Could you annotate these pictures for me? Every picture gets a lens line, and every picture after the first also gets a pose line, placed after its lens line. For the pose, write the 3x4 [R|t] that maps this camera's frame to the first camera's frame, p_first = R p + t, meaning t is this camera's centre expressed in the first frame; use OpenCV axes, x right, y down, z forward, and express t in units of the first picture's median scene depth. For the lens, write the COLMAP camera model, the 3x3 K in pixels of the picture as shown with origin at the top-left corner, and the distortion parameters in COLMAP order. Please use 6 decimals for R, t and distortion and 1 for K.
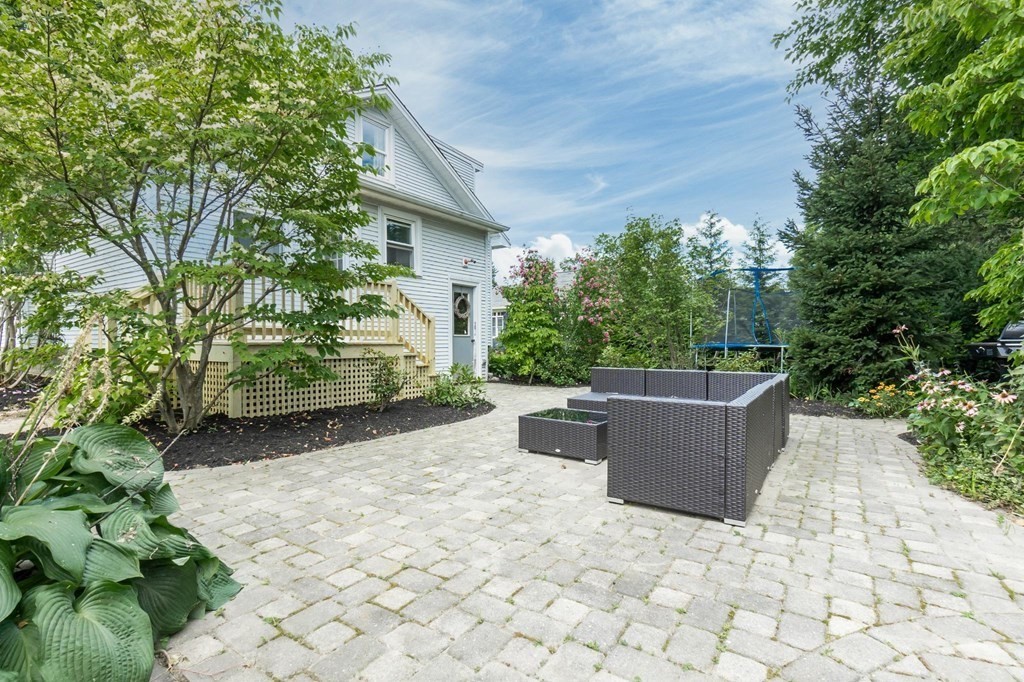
lens RADIAL K [[494.2, 0, 506.5], [0, 494.2, 341.7], [0, 0, 1]] dist [-0.017665, -0.000144]
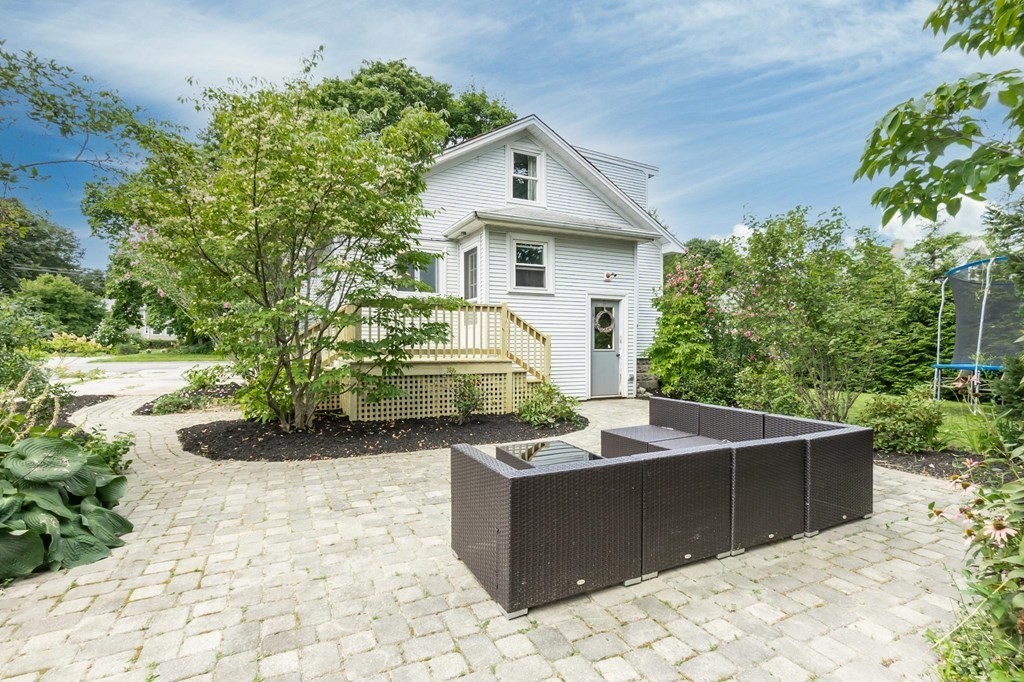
lens RADIAL K [[479.6, 0, 506.1], [0, 479.6, 338.6], [0, 0, 1]] dist [-0.002491, -0.000672]
pose [[0.866433, -0.000329, -0.499294, 0.396665], [-0.005054, 0.999943, -0.009429, -0.045619], [0.499268, 0.010693, 0.866381, 0.119674]]
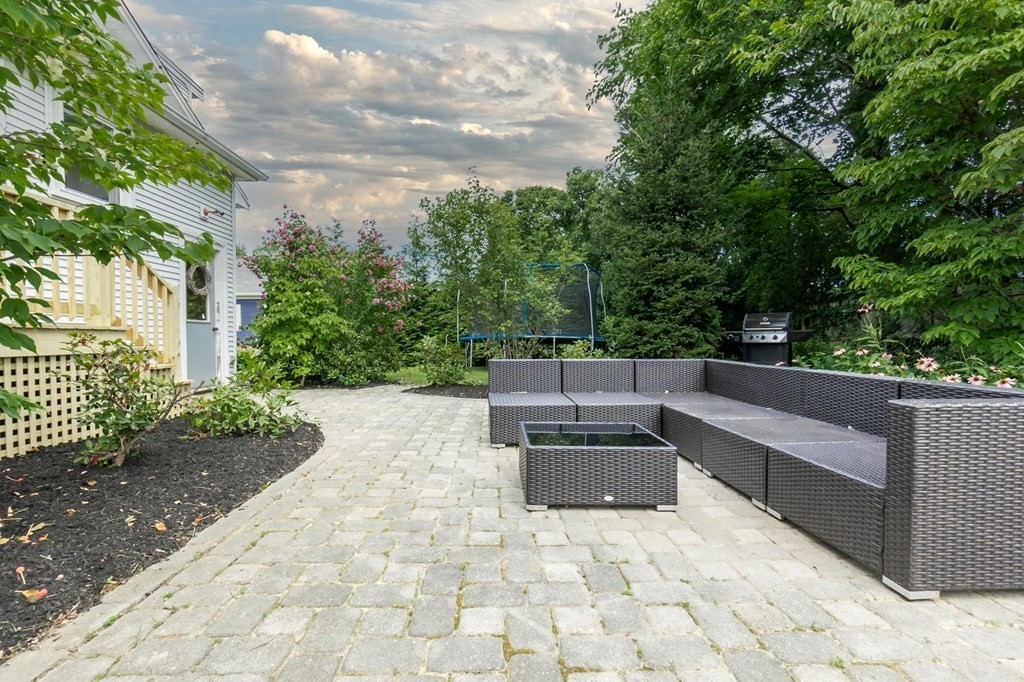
lens RADIAL K [[464.5, 0, 508.0], [0, 464.5, 339.3], [0, 0, 1]] dist [-0.011229, -0.000486]
pose [[0.804133, -0.004337, 0.594434, -0.226941], [0.002599, 0.999989, 0.003780, 0.019690], [-0.594444, -0.001495, 0.804136, 0.442398]]
